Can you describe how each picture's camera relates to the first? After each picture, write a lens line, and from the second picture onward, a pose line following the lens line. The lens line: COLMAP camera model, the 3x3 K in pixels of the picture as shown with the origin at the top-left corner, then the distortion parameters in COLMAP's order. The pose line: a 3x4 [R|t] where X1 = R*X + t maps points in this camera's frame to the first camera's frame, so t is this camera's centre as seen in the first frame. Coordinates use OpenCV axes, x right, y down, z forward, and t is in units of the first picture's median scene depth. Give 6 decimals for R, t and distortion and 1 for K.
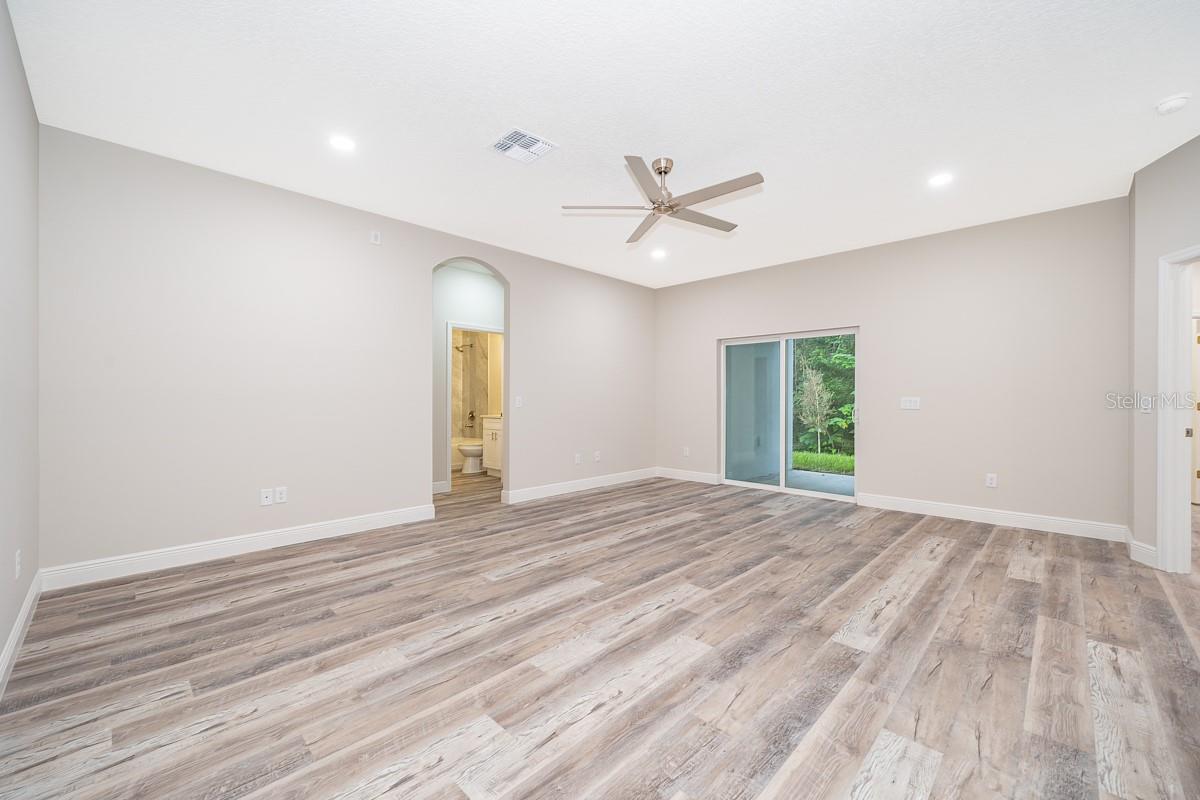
lens RADIAL K [[478.5, 0, 601.0], [0, 478.5, 402.3], [0, 0, 1]] dist [-0.002534, -0.000059]
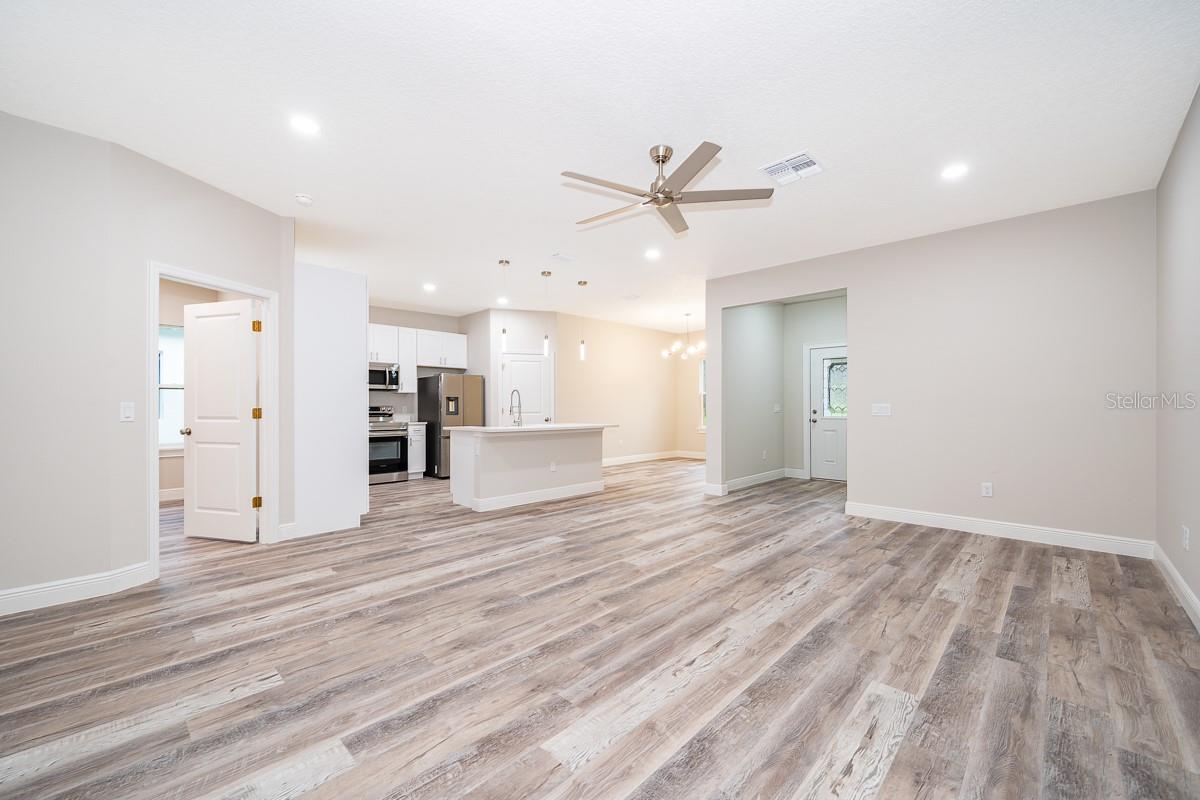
lens RADIAL K [[476.7, 0, 599.7], [0, 476.7, 407.3], [0, 0, 1]] dist [-0.001108, 0.000148]
pose [[-0.999991, -0.000423, -0.004307, 0.274624], [-0.000472, 0.999936, 0.011287, -0.016665], [0.004302, 0.011289, -0.999927, 2.089491]]
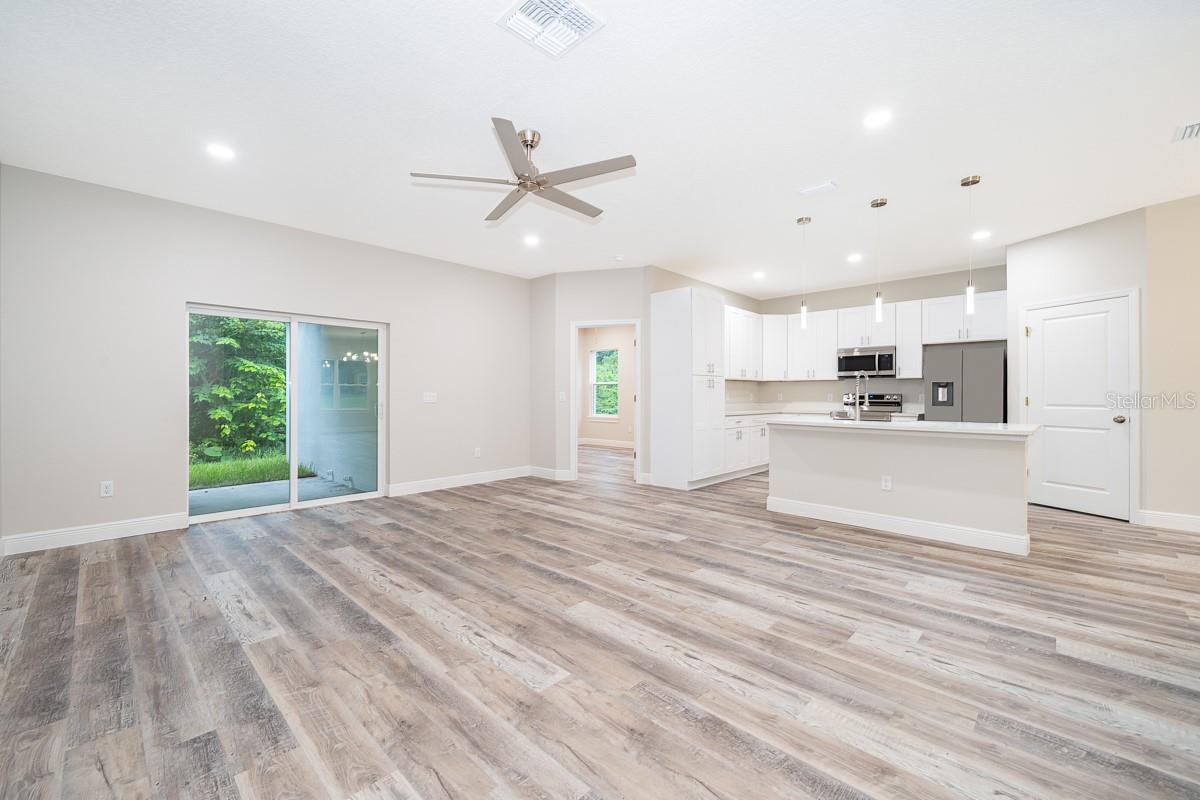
lens RADIAL K [[484.4, 0, 600.3], [0, 484.4, 394.2], [0, 0, 1]] dist [-0.001710, -0.000007]
pose [[-0.010340, 0.000624, 0.999946, -0.868653], [0.008574, 0.999963, -0.000536, -0.003968], [-0.999910, 0.008568, -0.010345, 0.952382]]
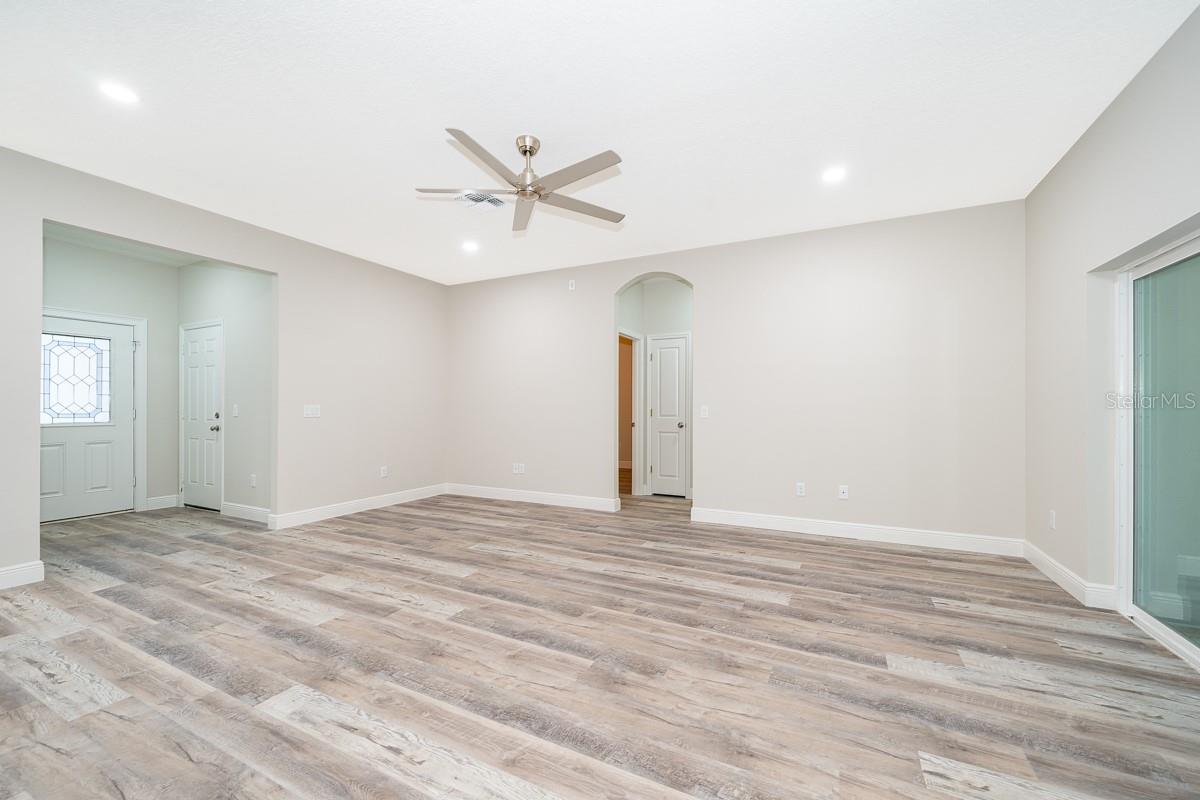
lens RADIAL K [[476.7, 0, 599.7], [0, 476.7, 407.3], [0, 0, 1]] dist [-0.001108, 0.000148]
pose [[0.300153, -0.001331, -0.953890, 1.100510], [-0.008707, 0.999954, -0.004135, -0.005094], [0.953851, 0.009547, 0.300127, 0.941001]]
